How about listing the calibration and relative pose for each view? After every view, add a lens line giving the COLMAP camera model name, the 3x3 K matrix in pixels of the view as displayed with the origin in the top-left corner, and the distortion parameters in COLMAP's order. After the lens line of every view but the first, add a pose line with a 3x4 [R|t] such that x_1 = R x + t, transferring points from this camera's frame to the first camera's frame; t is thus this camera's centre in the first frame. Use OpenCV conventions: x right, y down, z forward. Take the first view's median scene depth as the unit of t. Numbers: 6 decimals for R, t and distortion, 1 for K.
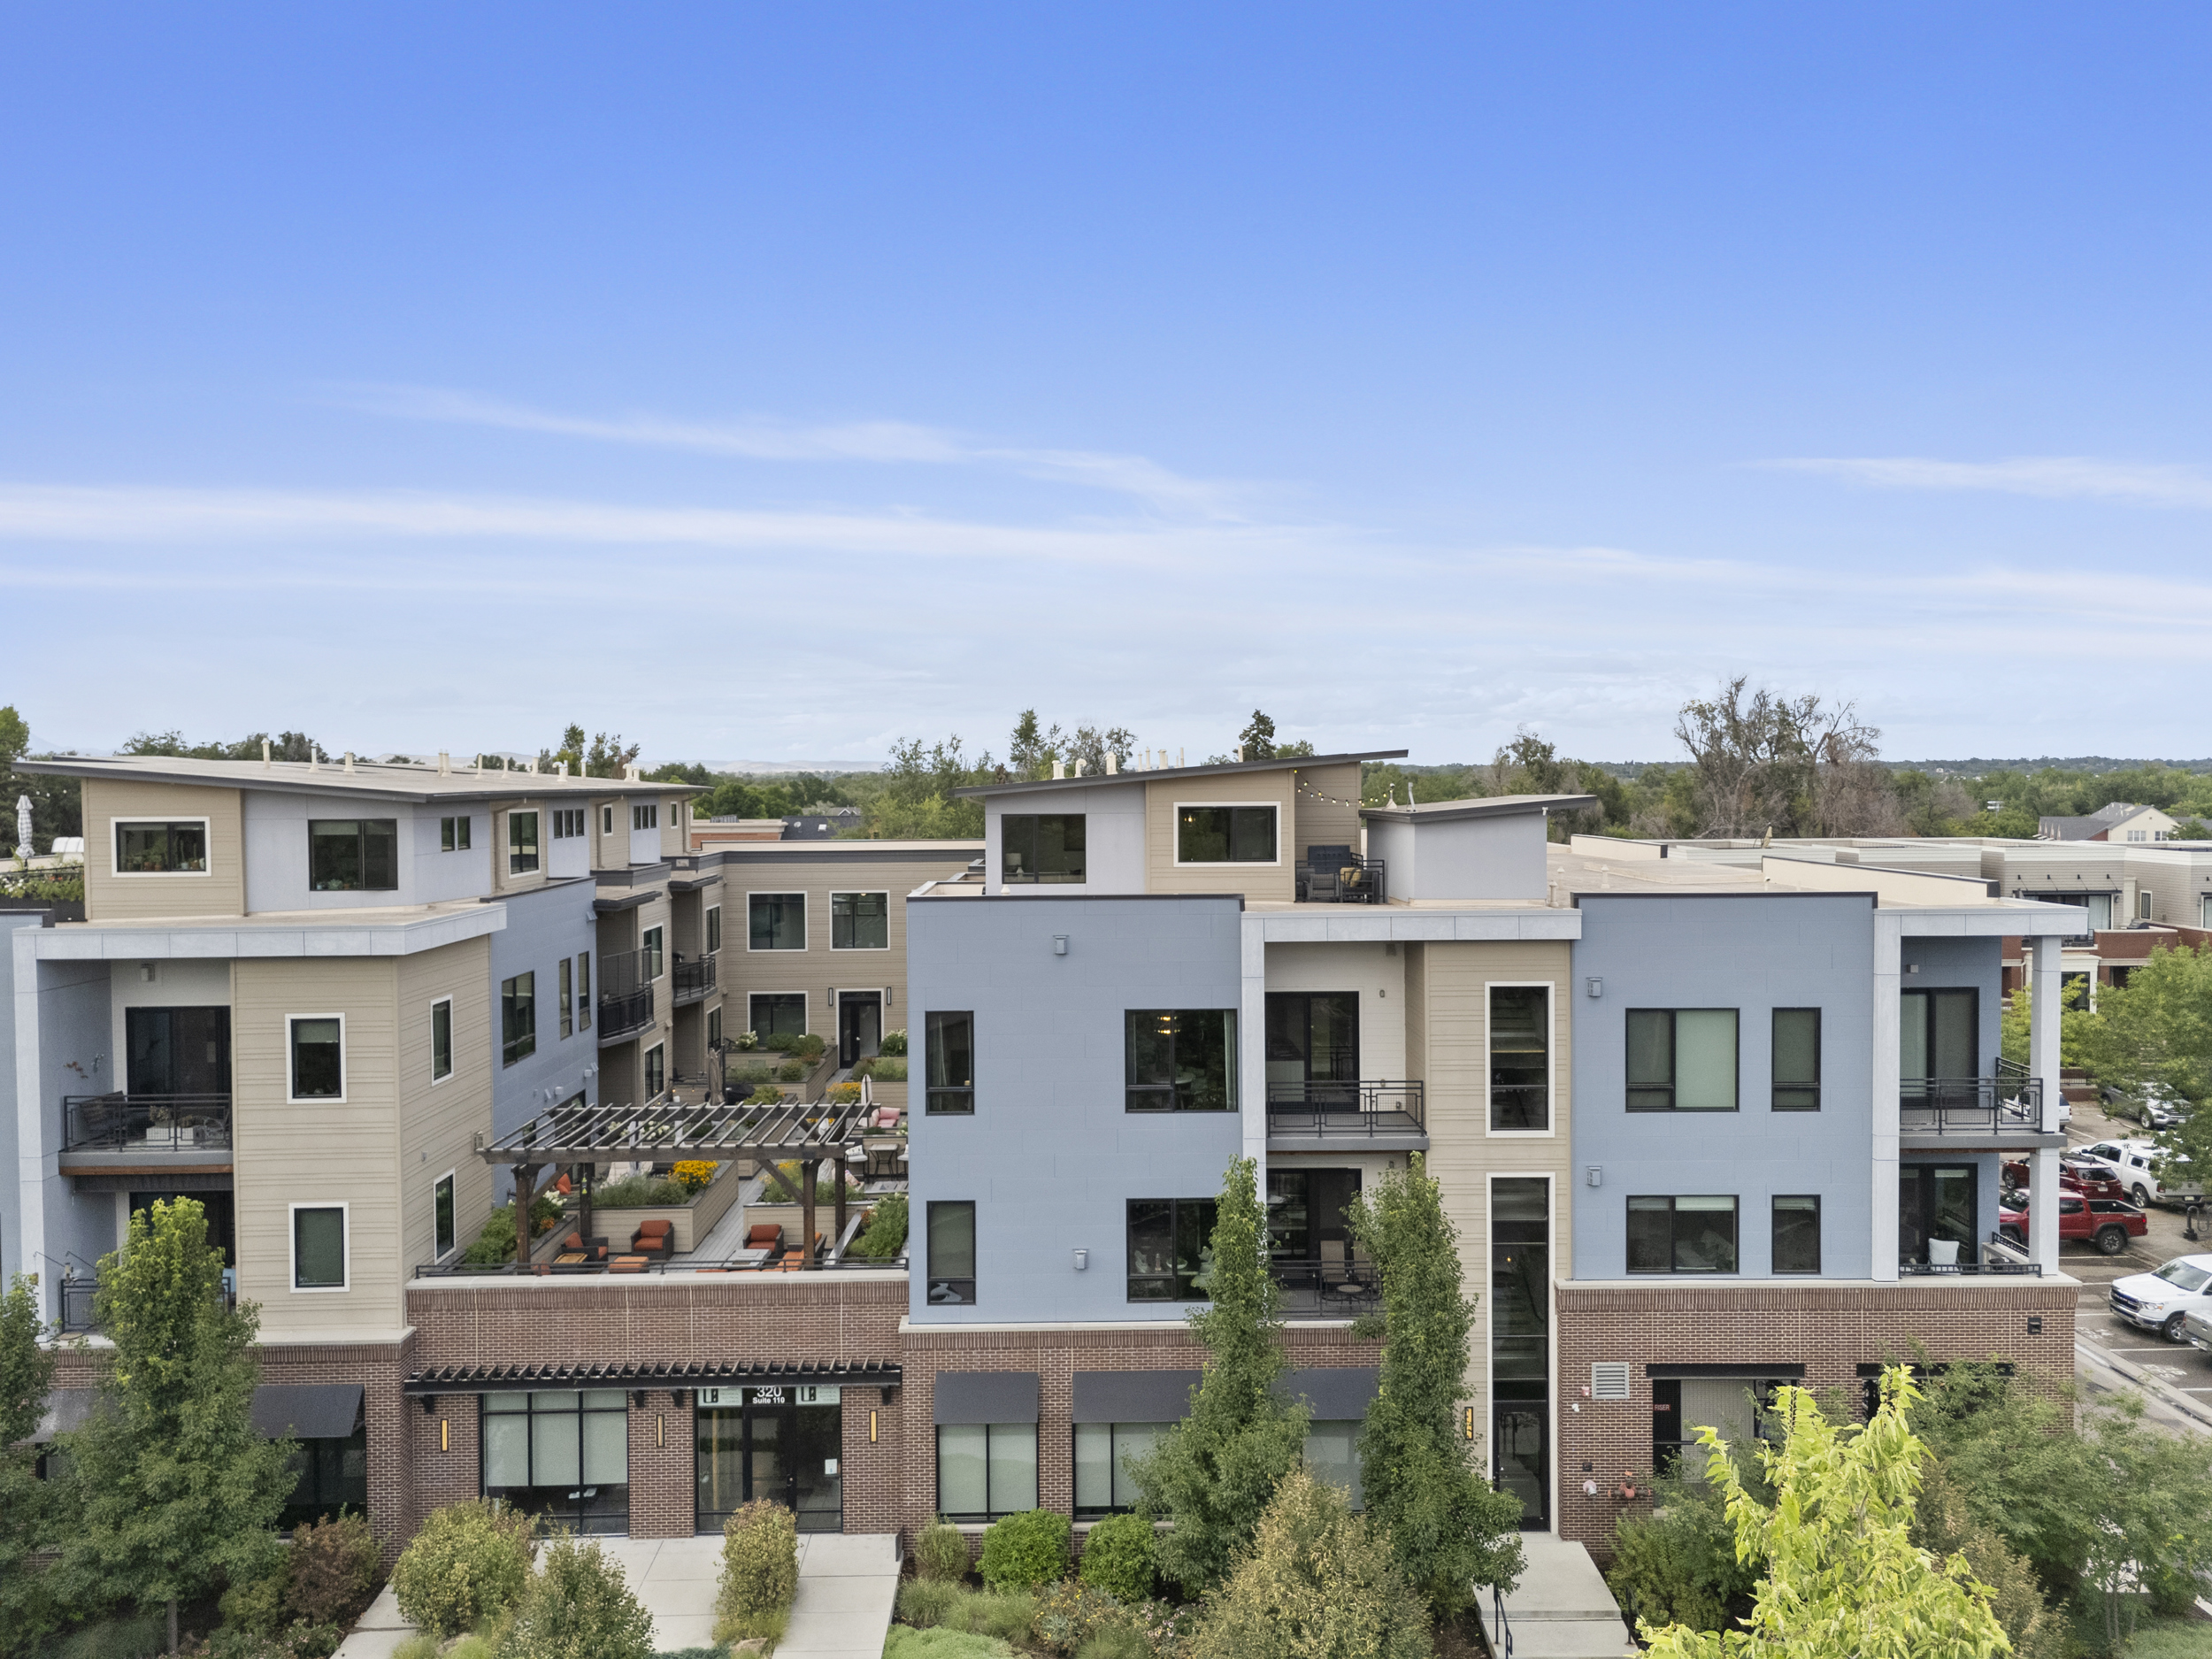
lens RADIAL K [[1608.6, 0, 1106.0], [0, 1608.6, 829.5], [0, 0, 1]] dist [0.055696, -0.035747]
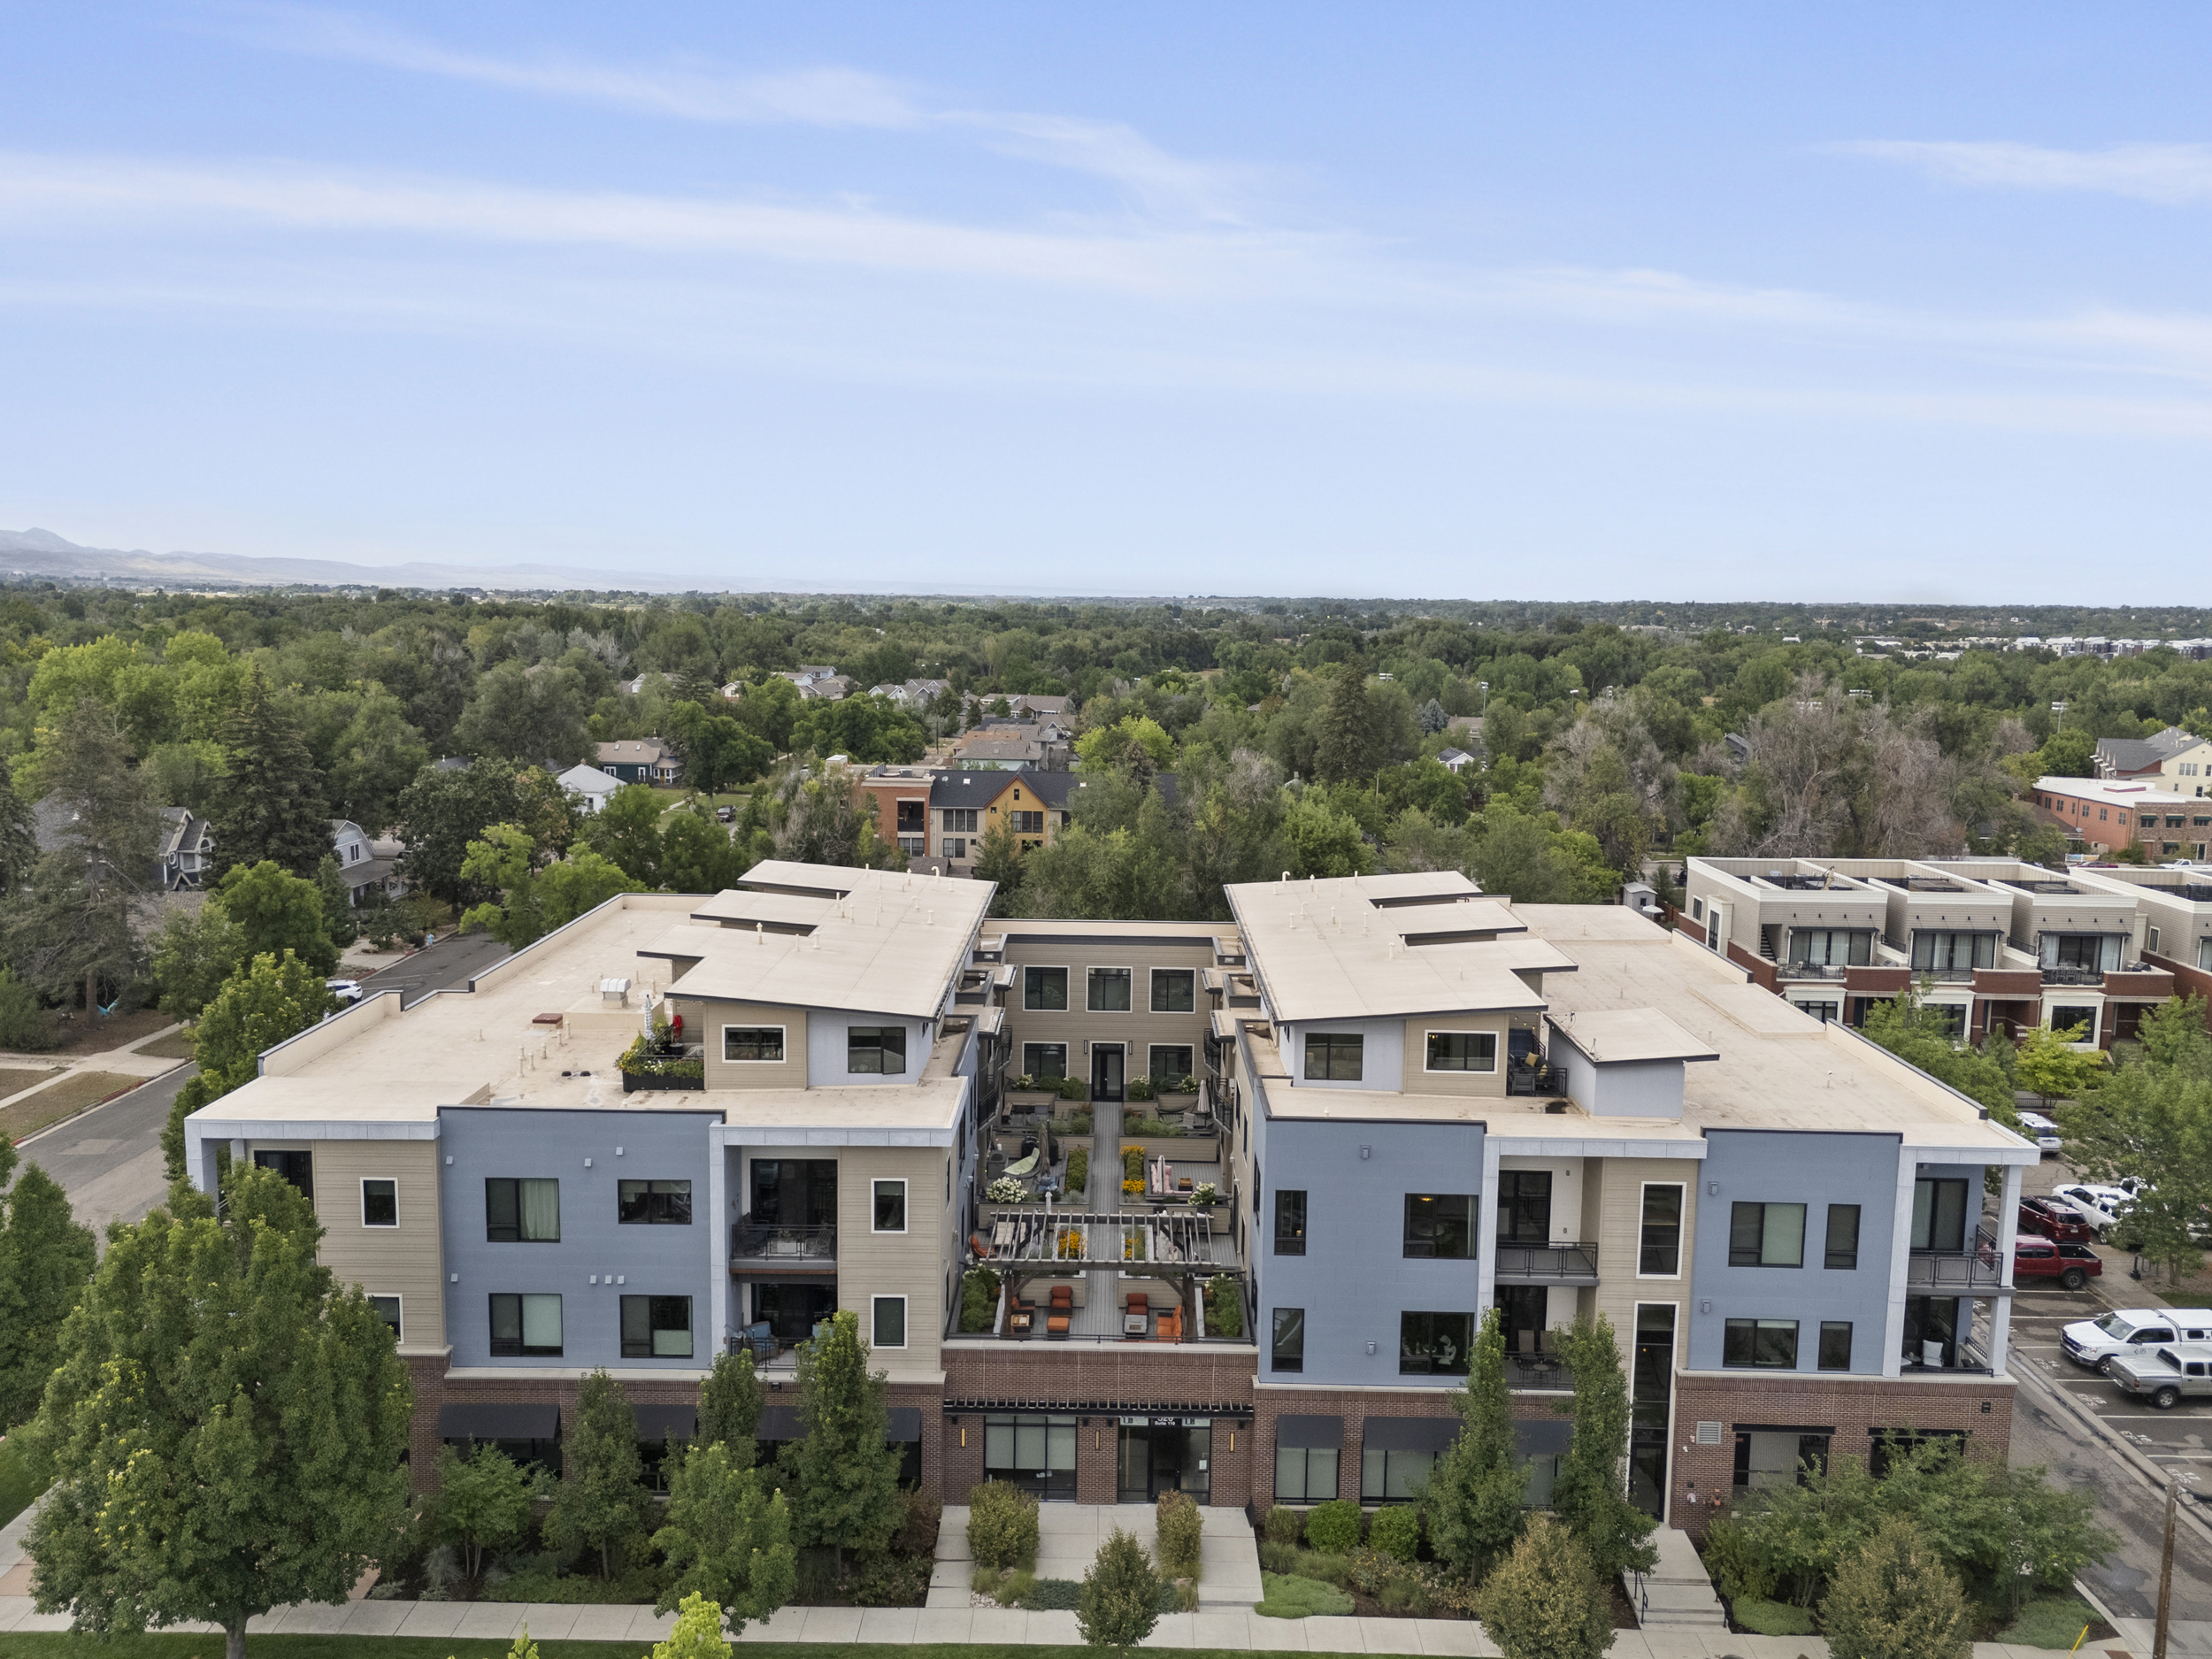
lens RADIAL K [[1623.8, 0, 1113.7], [0, 1623.8, 837.1], [0, 0, 1]] dist [0.067411, -0.048859]
pose [[0.999526, 0.023366, -0.020054, -0.242005], [-0.021187, 0.994483, 0.102740, -0.379418], [0.022344, -0.102266, 0.994506, -0.526597]]
